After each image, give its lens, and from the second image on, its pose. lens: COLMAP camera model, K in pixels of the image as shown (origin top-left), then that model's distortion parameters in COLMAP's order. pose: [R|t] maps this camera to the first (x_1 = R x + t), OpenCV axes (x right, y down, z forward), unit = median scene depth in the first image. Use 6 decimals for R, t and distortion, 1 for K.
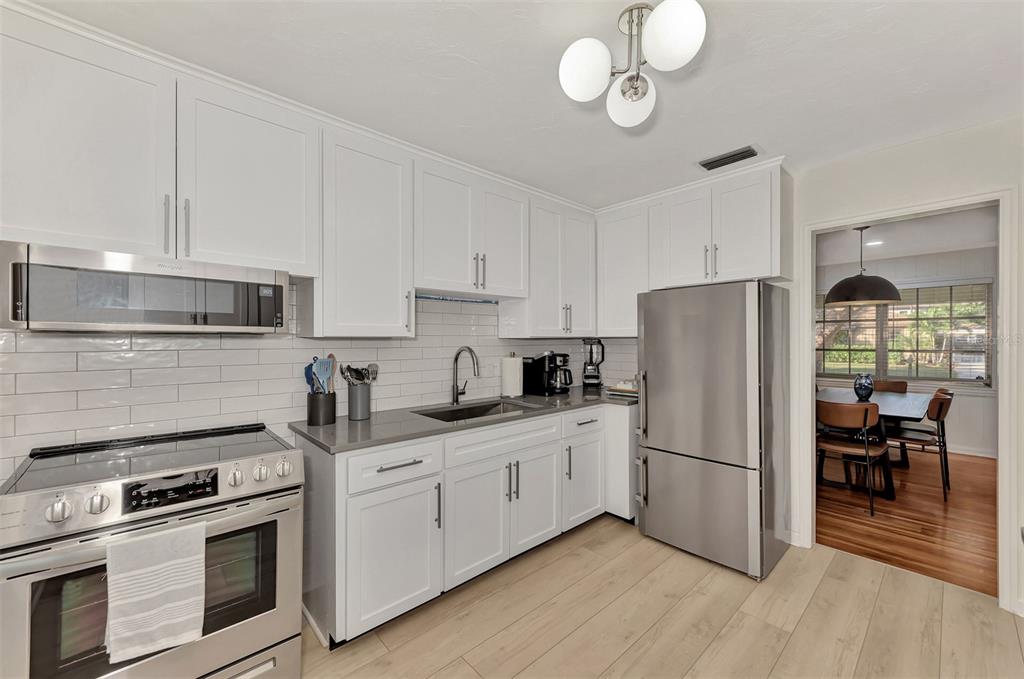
lens RADIAL K [[401.2, 0, 513.6], [0, 401.2, 342.0], [0, 0, 1]] dist [0.002858, 0.000578]
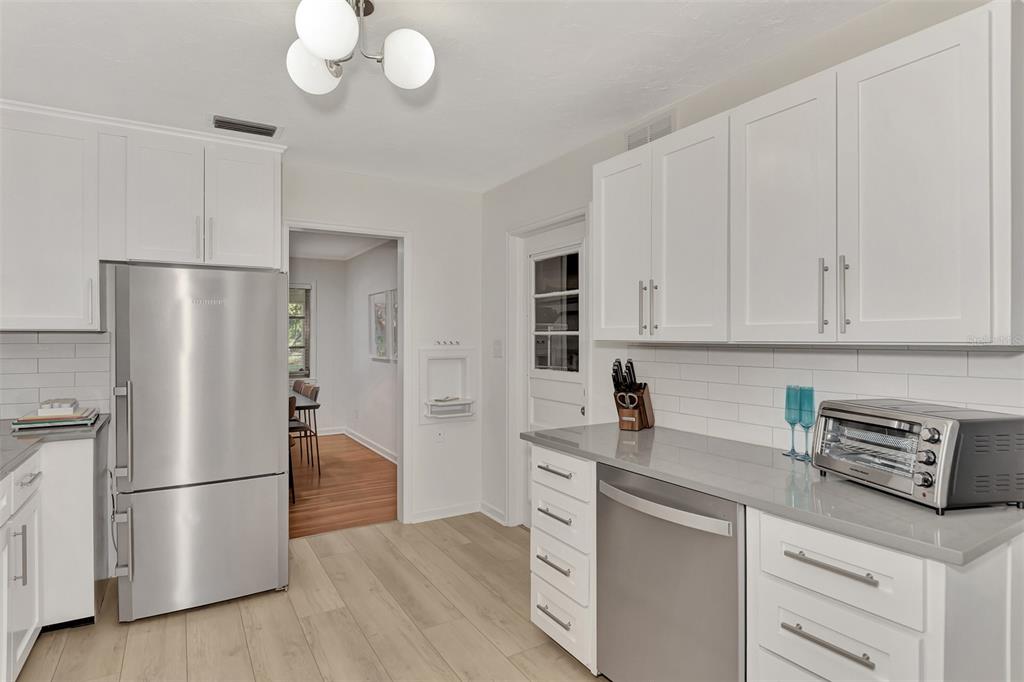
lens RADIAL K [[548.3, 0, 514.0], [0, 548.3, 339.0], [0, 0, 1]] dist [0.000372, -0.000949]
pose [[0.193597, -0.001279, 0.981080, -0.552275], [0.002945, 0.999995, 0.000723, 0.002031], [-0.981077, 0.002749, 0.193599, 0.218727]]
